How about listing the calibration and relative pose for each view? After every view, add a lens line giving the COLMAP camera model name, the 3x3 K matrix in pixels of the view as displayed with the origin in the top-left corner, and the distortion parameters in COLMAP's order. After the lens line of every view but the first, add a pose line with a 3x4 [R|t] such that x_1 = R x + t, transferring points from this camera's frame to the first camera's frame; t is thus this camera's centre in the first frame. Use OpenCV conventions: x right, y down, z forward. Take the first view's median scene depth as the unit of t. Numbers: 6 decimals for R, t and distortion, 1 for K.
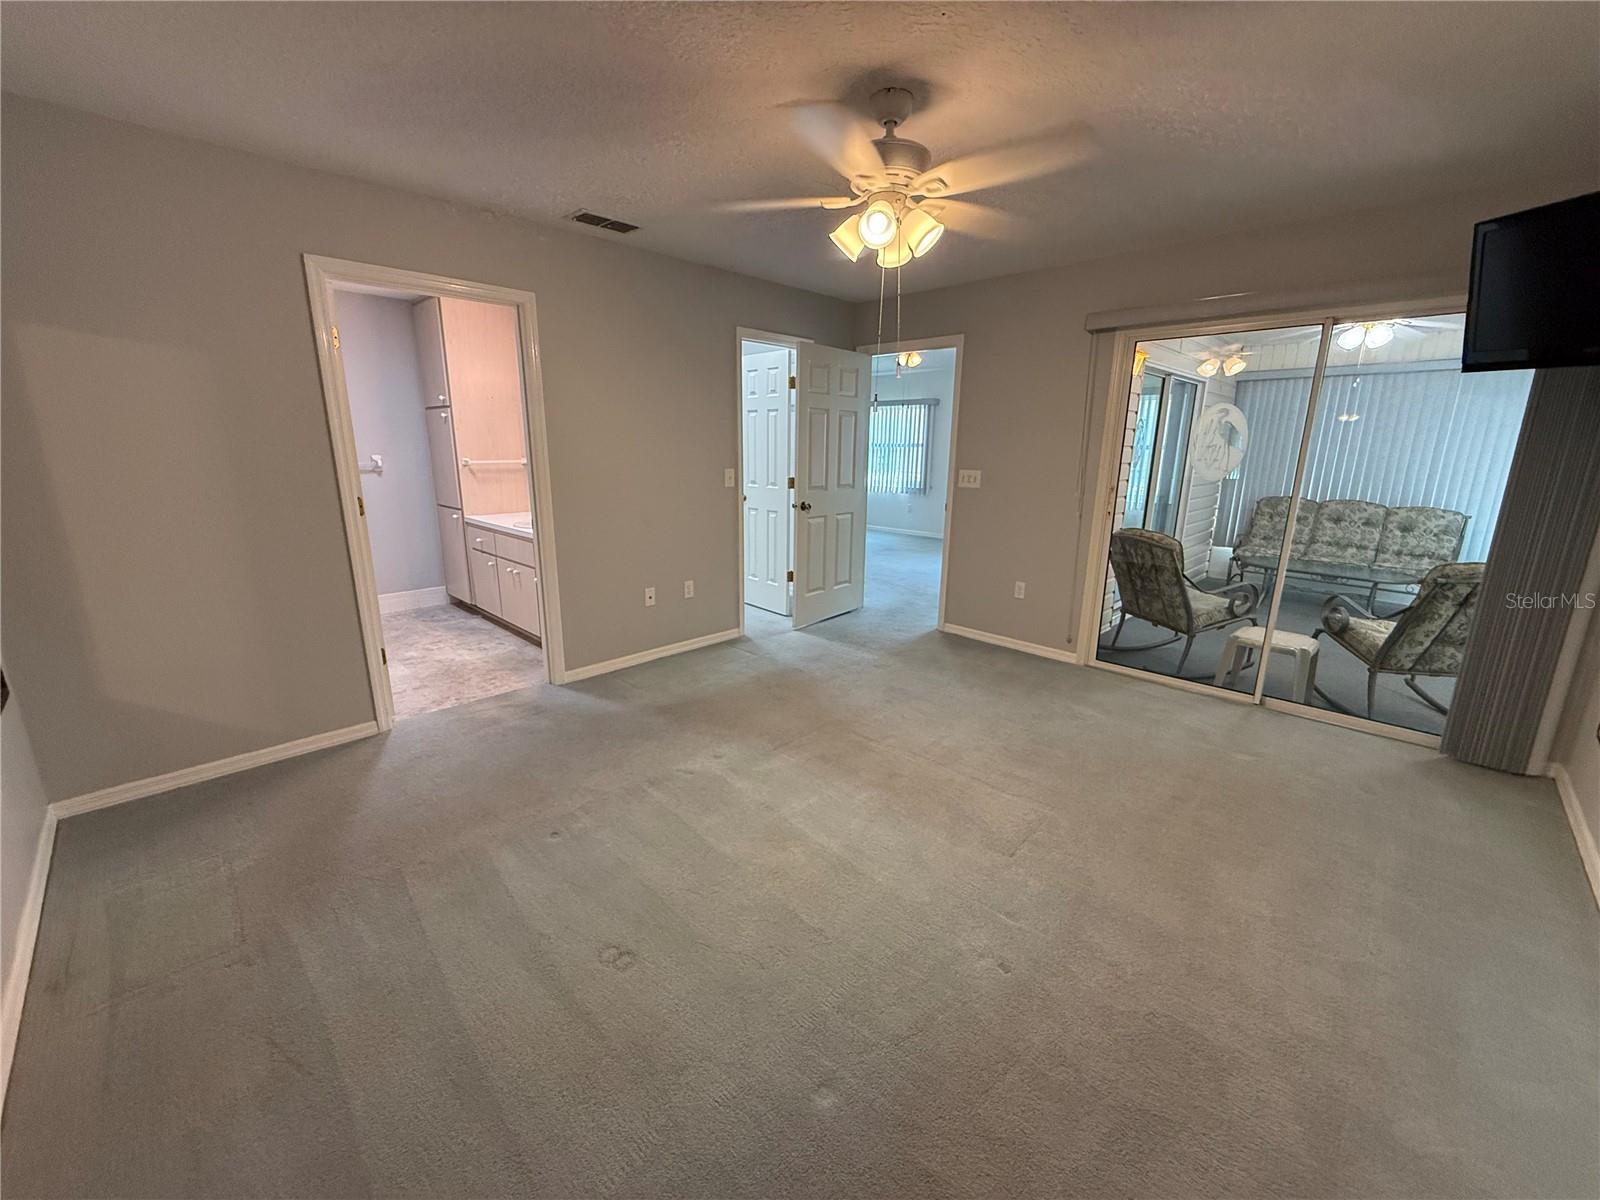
lens RADIAL K [[636.6, 0, 800.0], [0, 636.6, 600.0], [0, 0, 1]] dist [-0.002164, 0.000647]
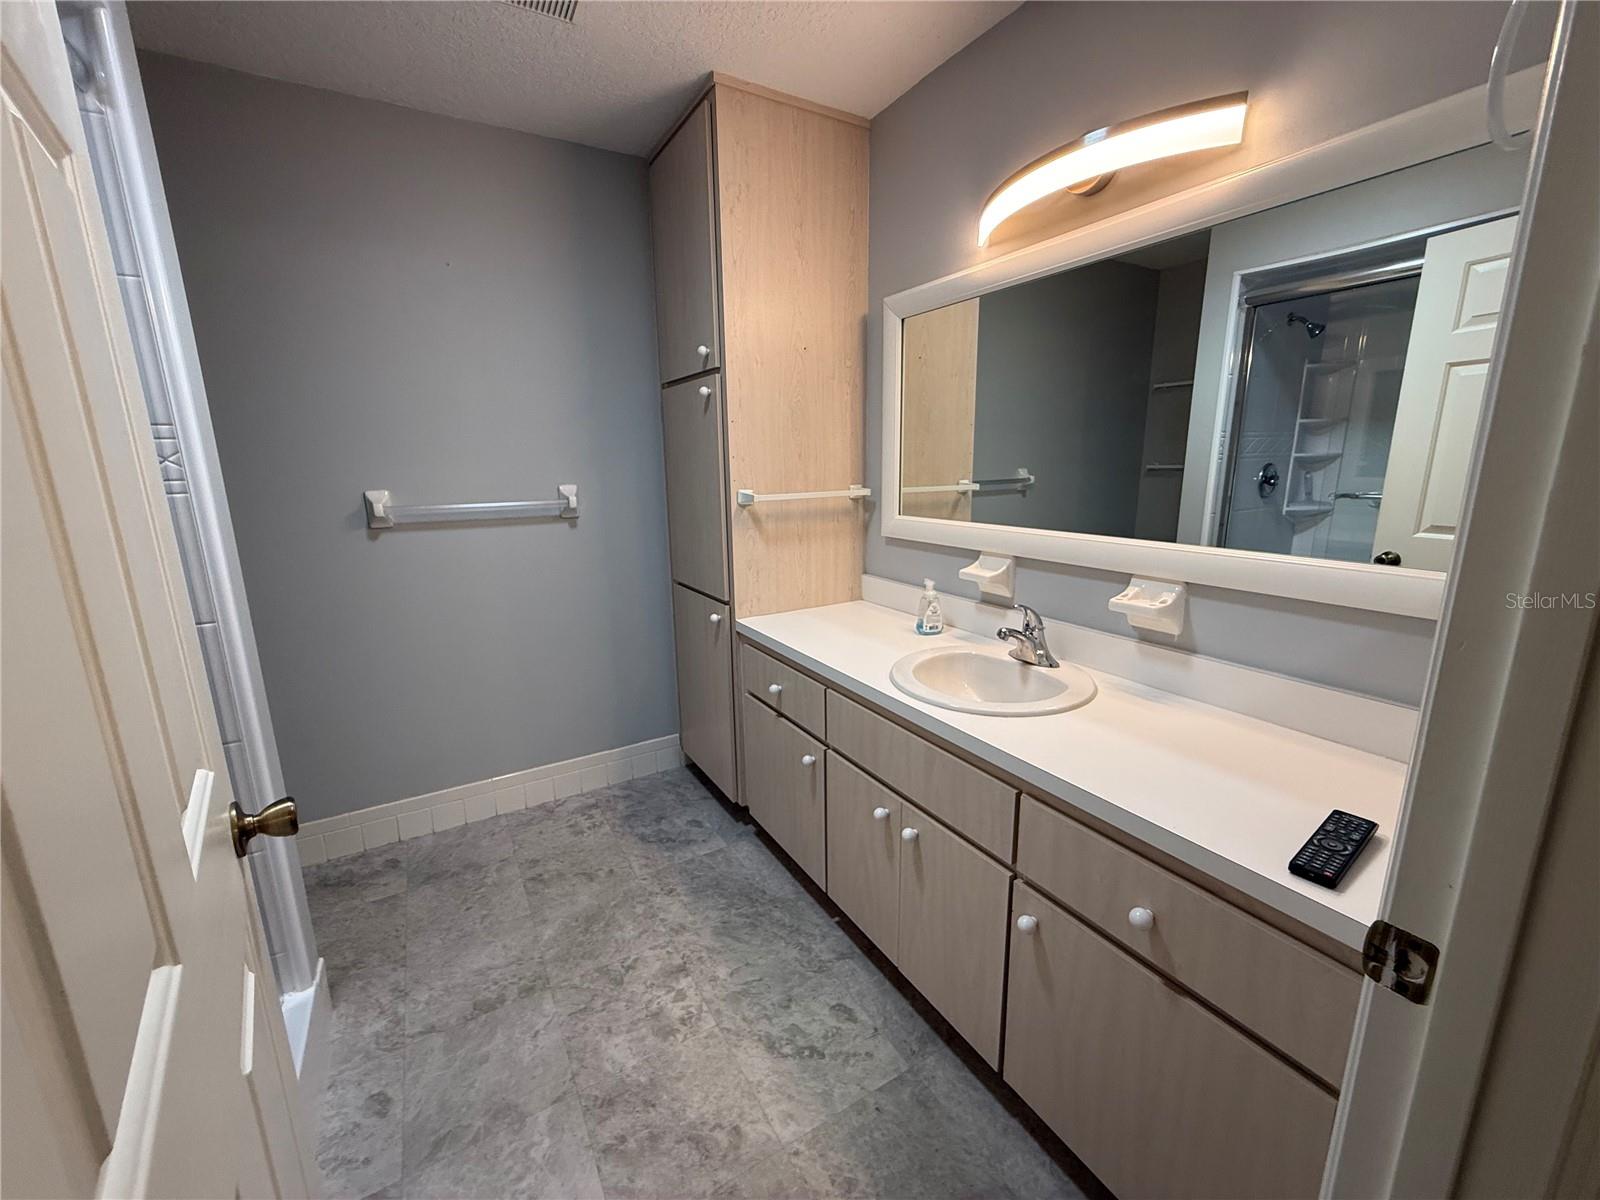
lens RADIAL K [[636.6, 0, 800.0], [0, 636.6, 600.0], [0, 0, 1]] dist [-0.002164, 0.000647]
pose [[0.965621, 0.032453, -0.257920, -0.362888], [-0.036708, 0.999258, -0.011698, -0.138852], [0.257349, 0.020763, 0.966096, 0.571575]]
